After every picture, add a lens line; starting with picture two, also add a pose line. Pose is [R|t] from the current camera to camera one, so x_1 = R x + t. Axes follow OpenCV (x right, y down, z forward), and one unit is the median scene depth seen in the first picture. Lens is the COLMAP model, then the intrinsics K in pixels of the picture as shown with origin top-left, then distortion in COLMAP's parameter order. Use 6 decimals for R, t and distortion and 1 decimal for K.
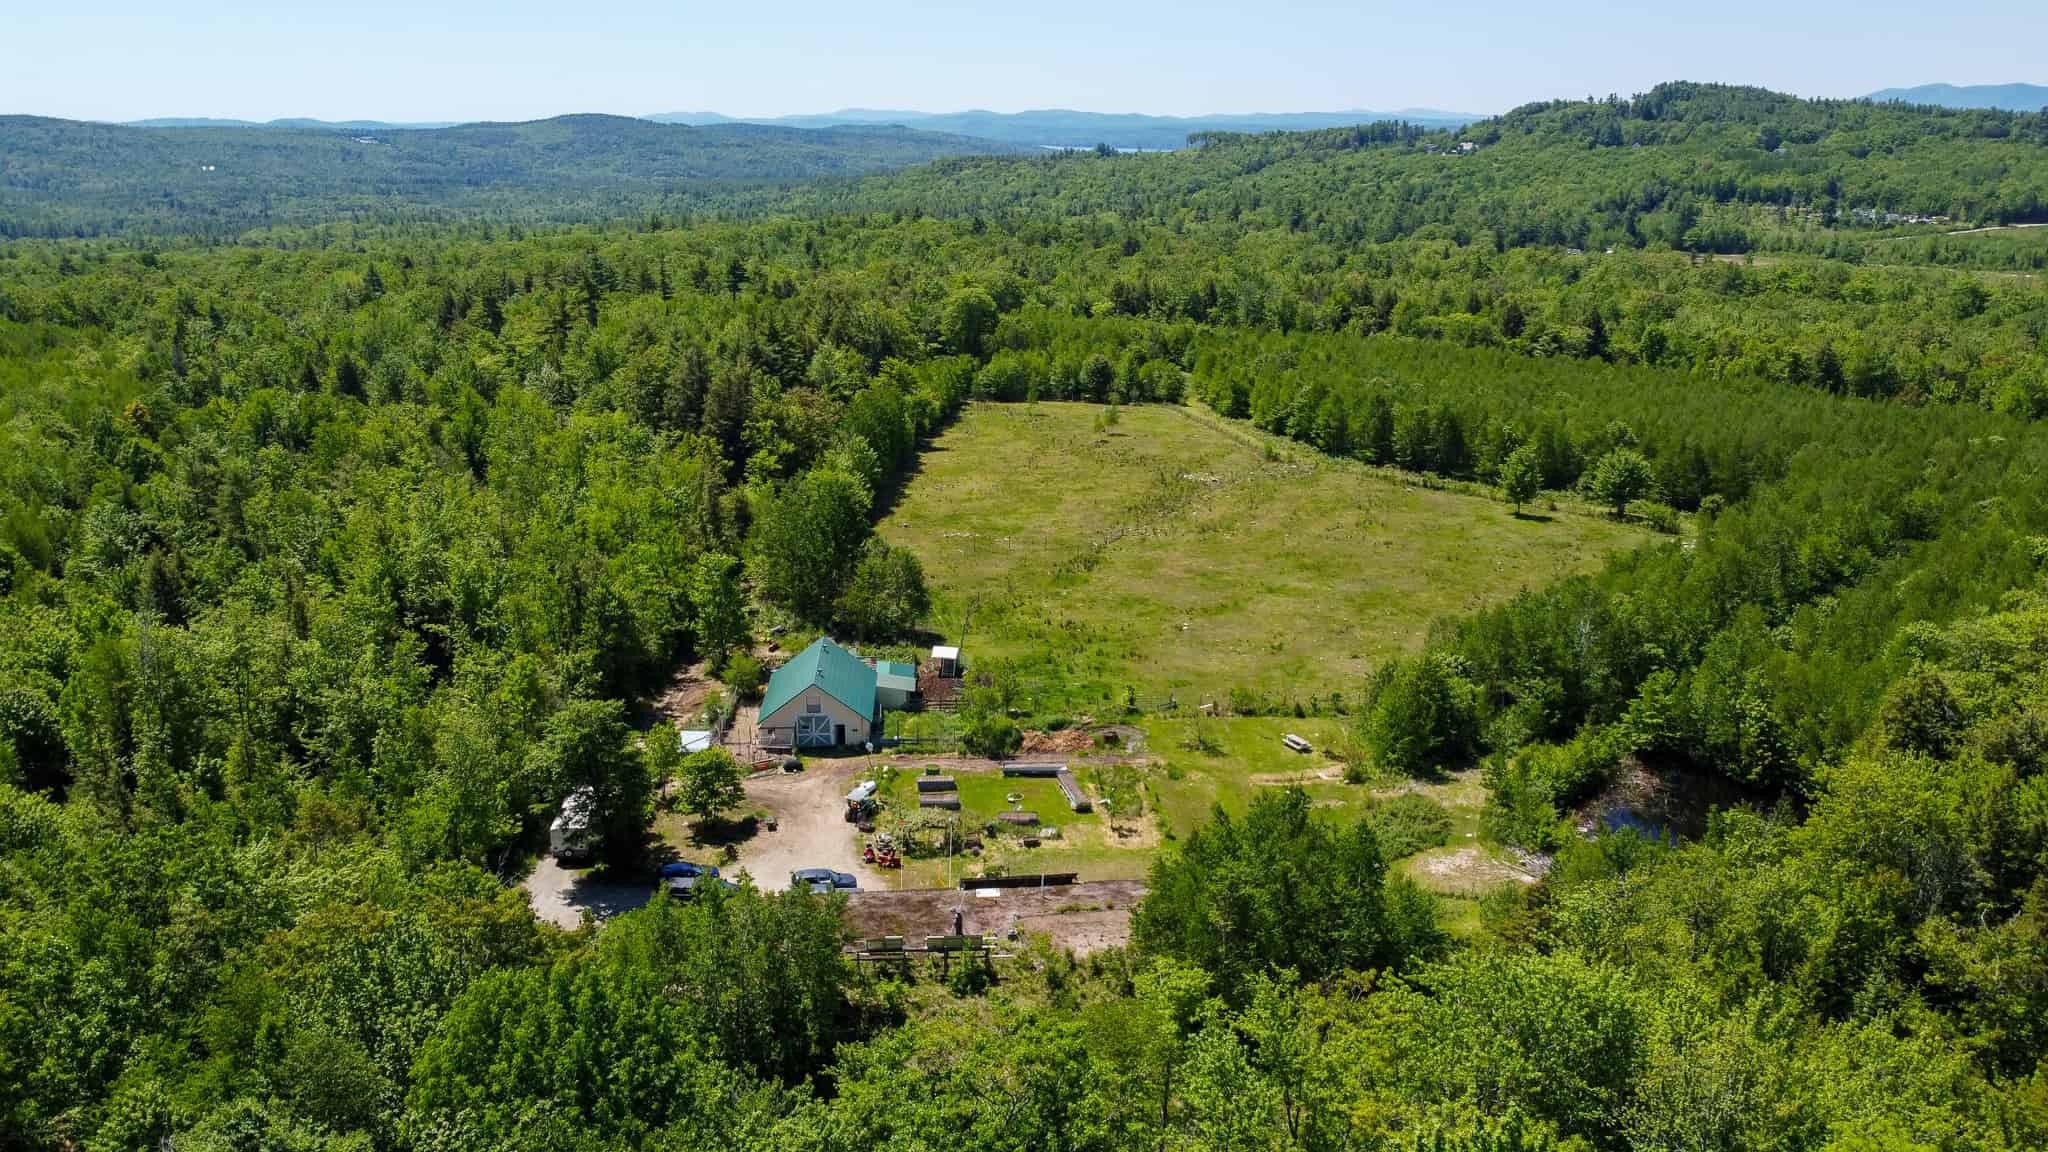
lens RADIAL K [[1523.1, 0, 1024.0], [0, 1523.1, 576.0], [0, 0, 1]] dist [-0.001241, -0.008241]
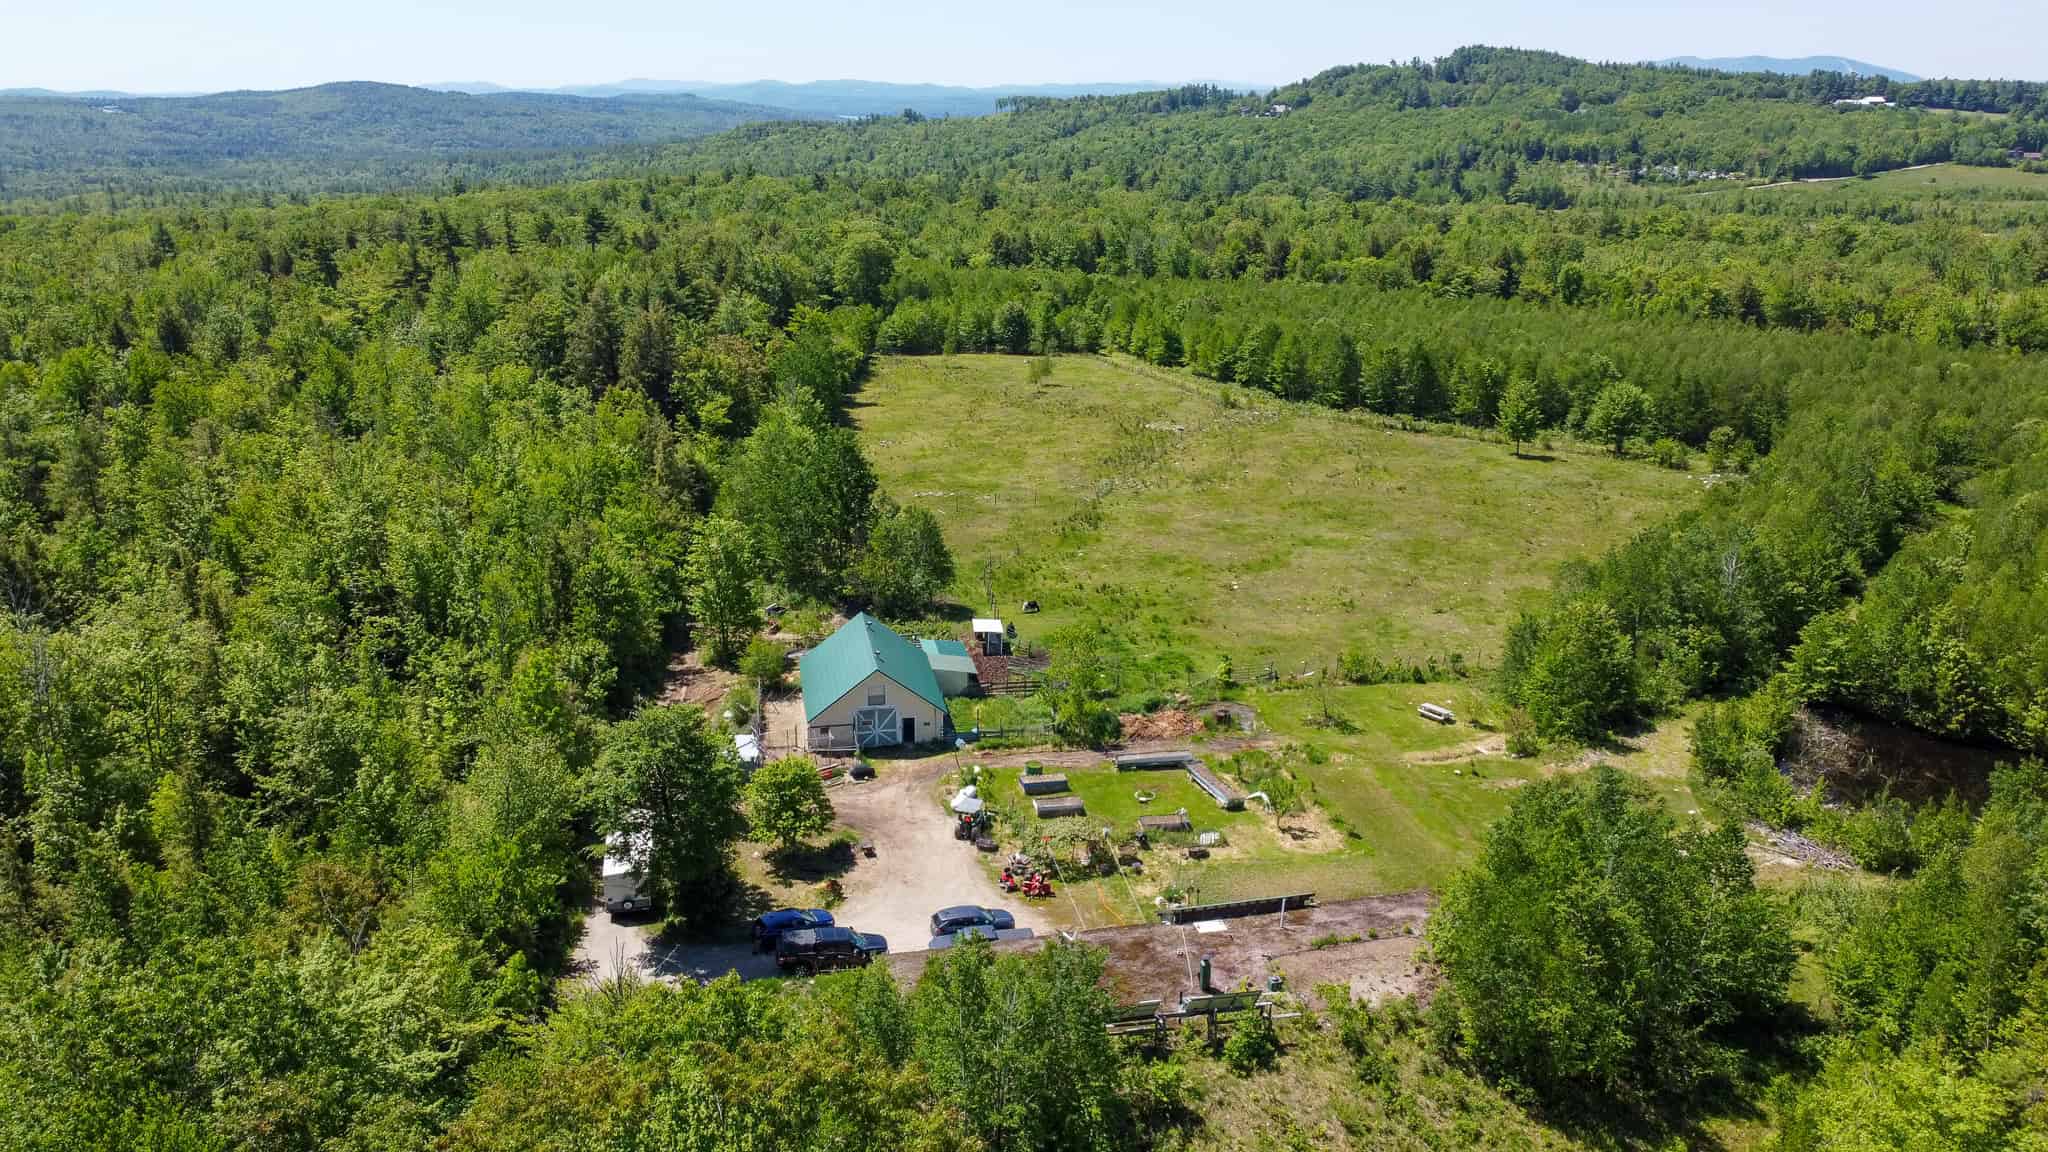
lens RADIAL K [[1523.1, 0, 1024.0], [0, 1523.1, 576.0], [0, 0, 1]] dist [-0.001241, -0.008241]
pose [[0.991669, -0.037899, 0.123107, -0.092291], [0.035662, 0.999157, 0.020323, 0.004052], [-0.123774, -0.015764, 0.992185, 0.106681]]
